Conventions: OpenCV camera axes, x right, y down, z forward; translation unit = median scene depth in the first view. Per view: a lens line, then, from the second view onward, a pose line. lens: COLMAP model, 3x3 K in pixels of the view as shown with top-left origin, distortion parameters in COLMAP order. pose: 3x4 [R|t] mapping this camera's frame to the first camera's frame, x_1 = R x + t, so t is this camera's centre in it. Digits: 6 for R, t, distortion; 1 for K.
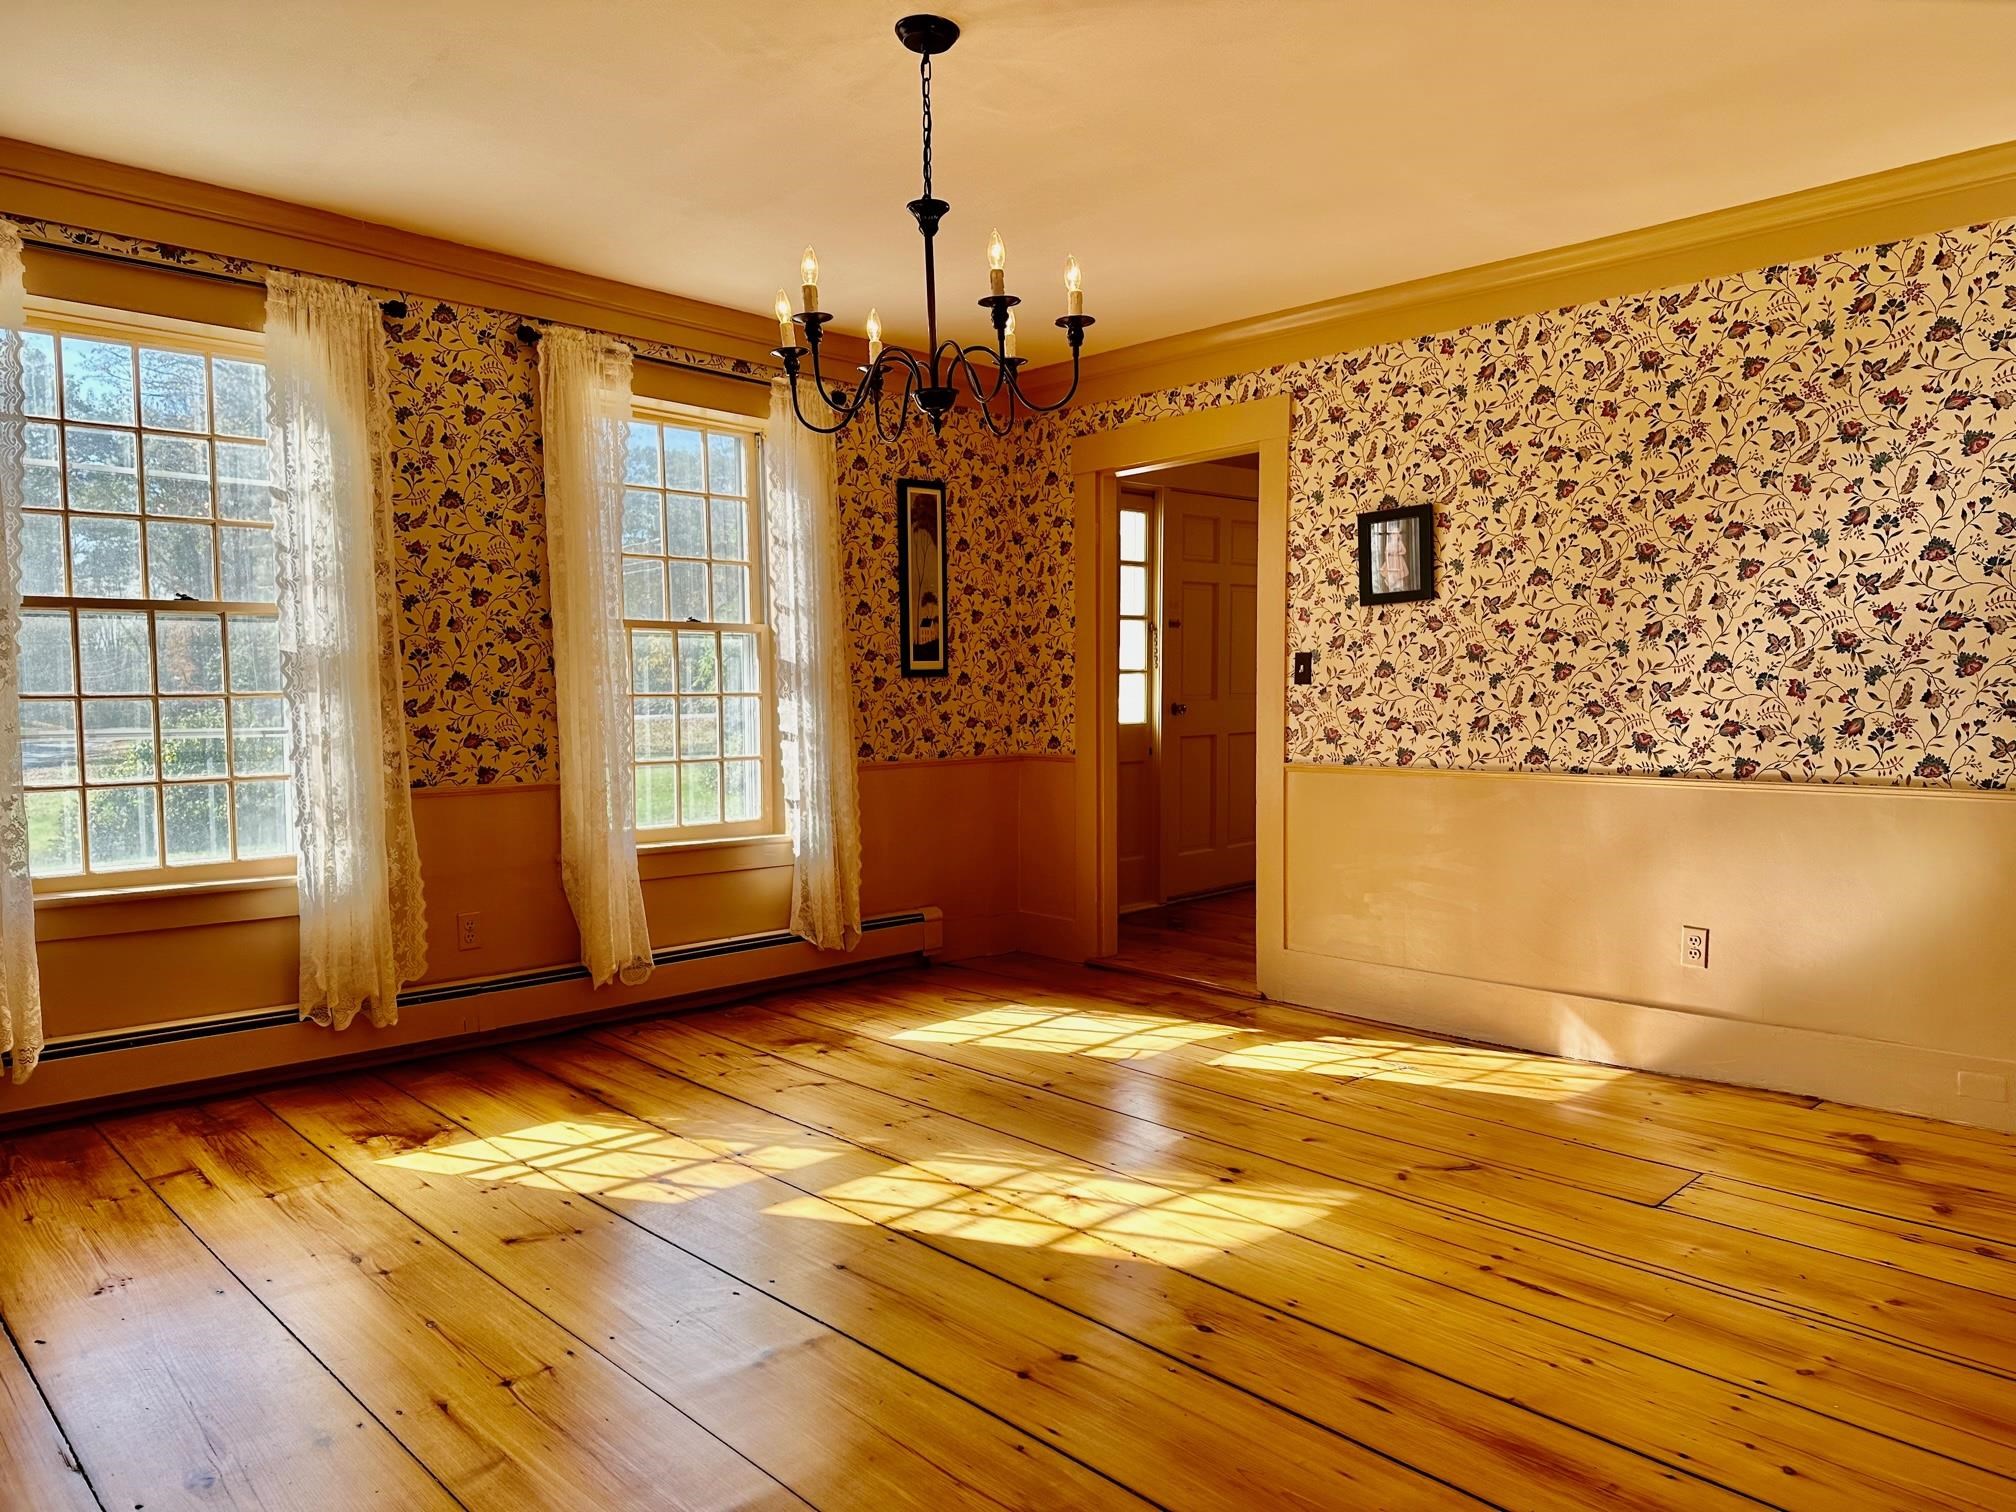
lens RADIAL K [[1384.8, 0, 1008.0], [0, 1384.8, 756.0], [0, 0, 1]] dist [0.175132, -0.299798]
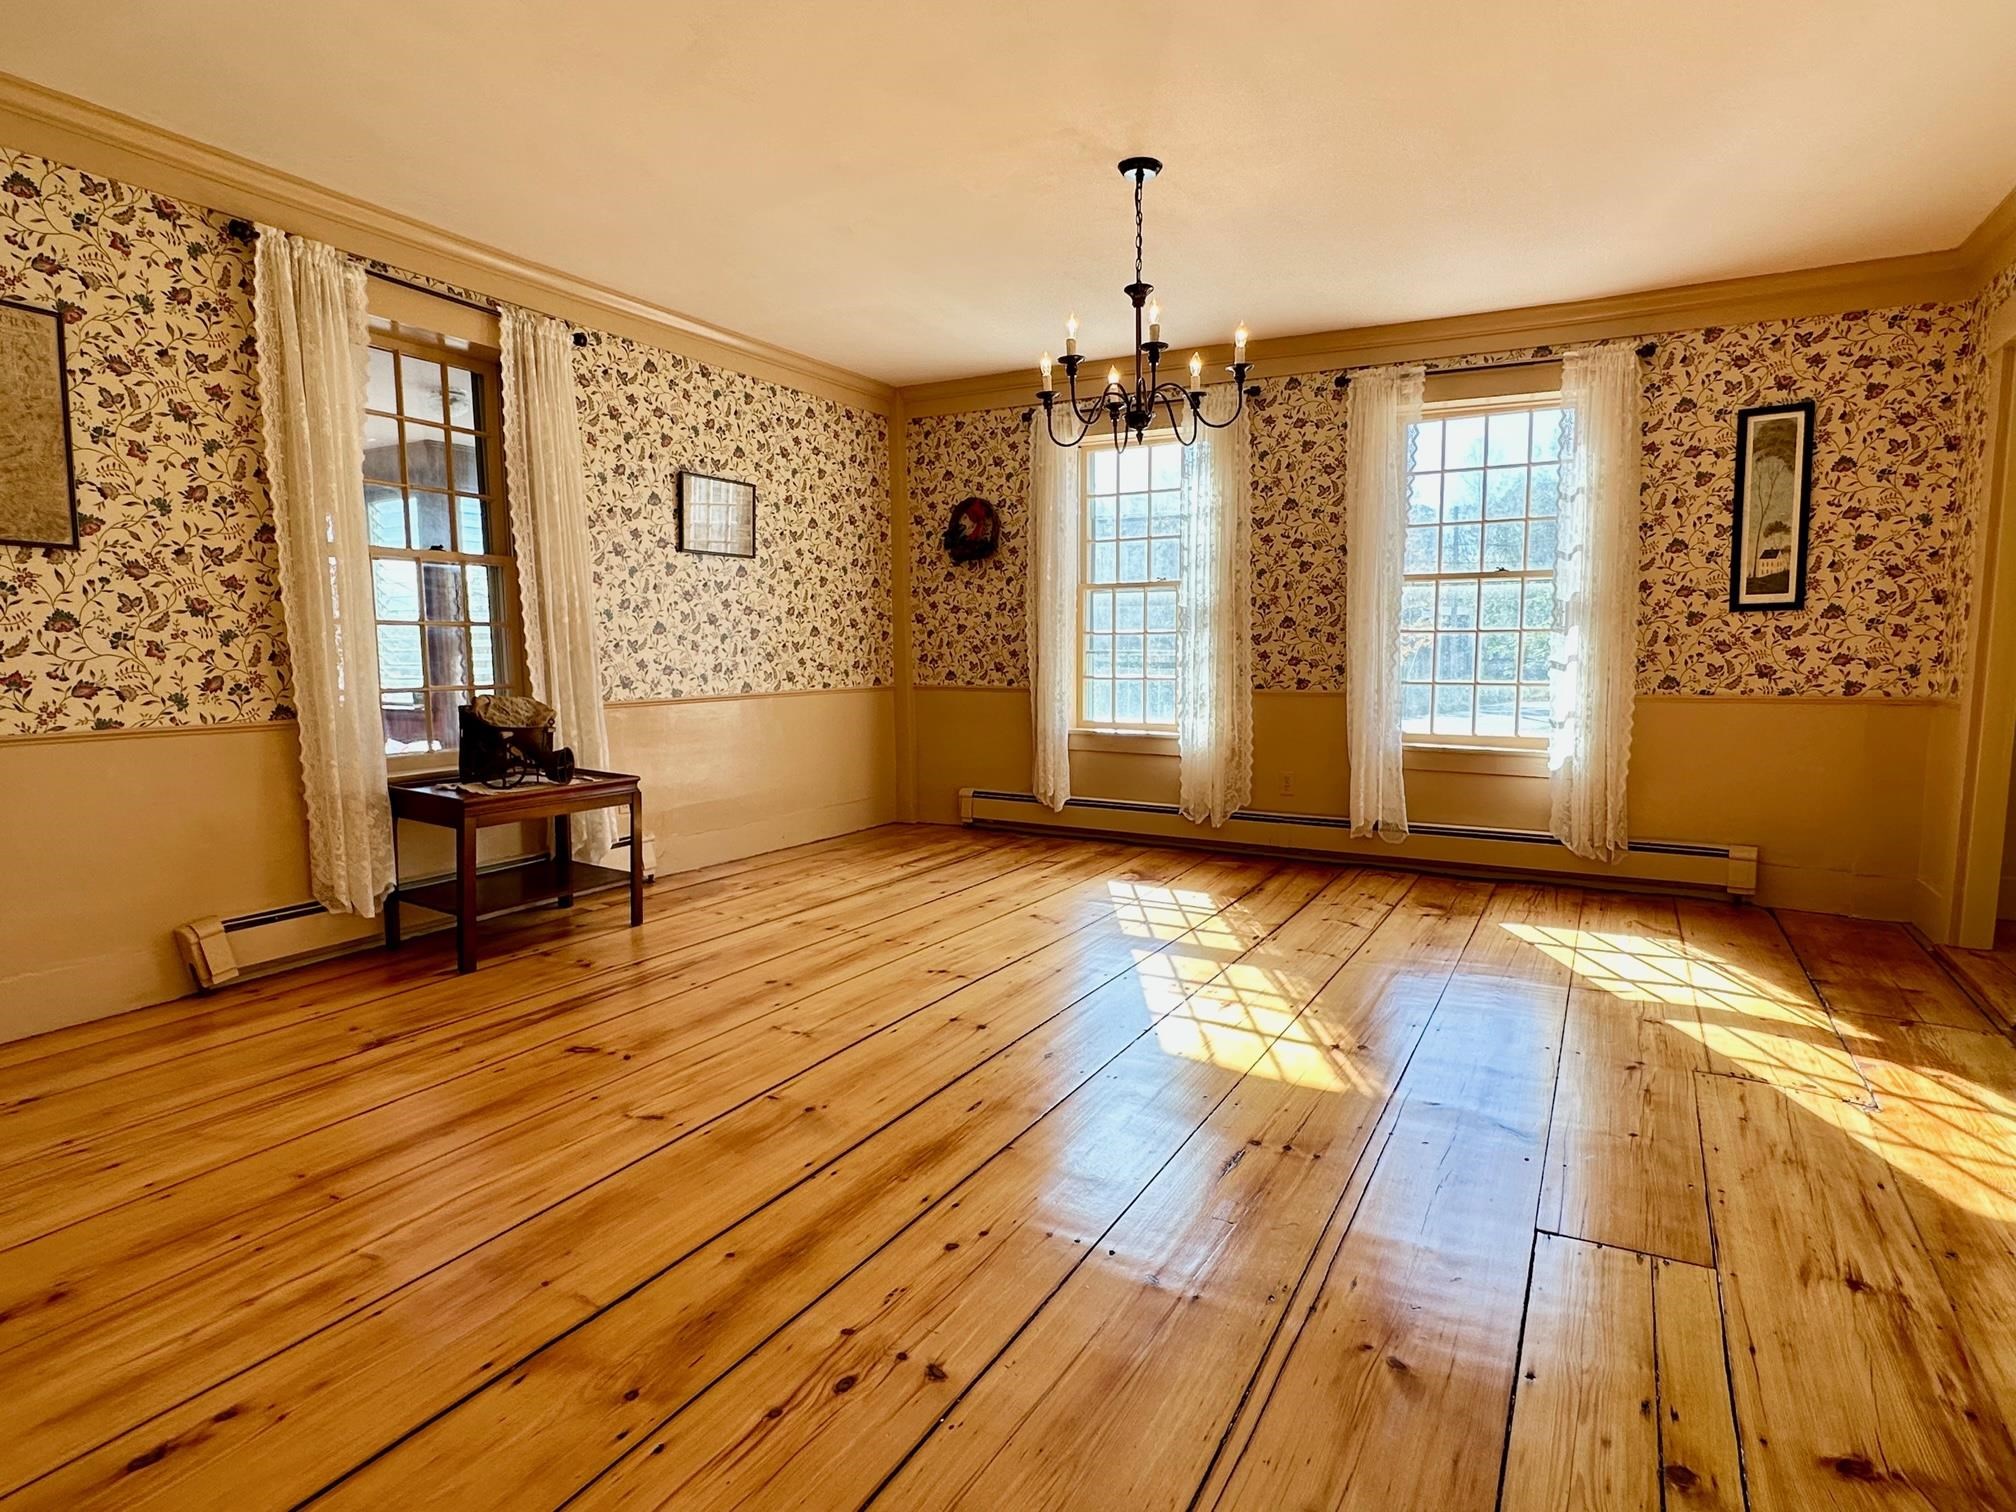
lens RADIAL K [[1084.3, 0, 1008.0], [0, 1084.3, 756.0], [0, 0, 1]] dist [-0.000626, -0.000346]
pose [[0.291207, 0.103781, -0.951014, 0.637382], [-0.044057, 0.994498, 0.095036, -0.005989], [0.955645, 0.014223, 0.294177, 0.338289]]
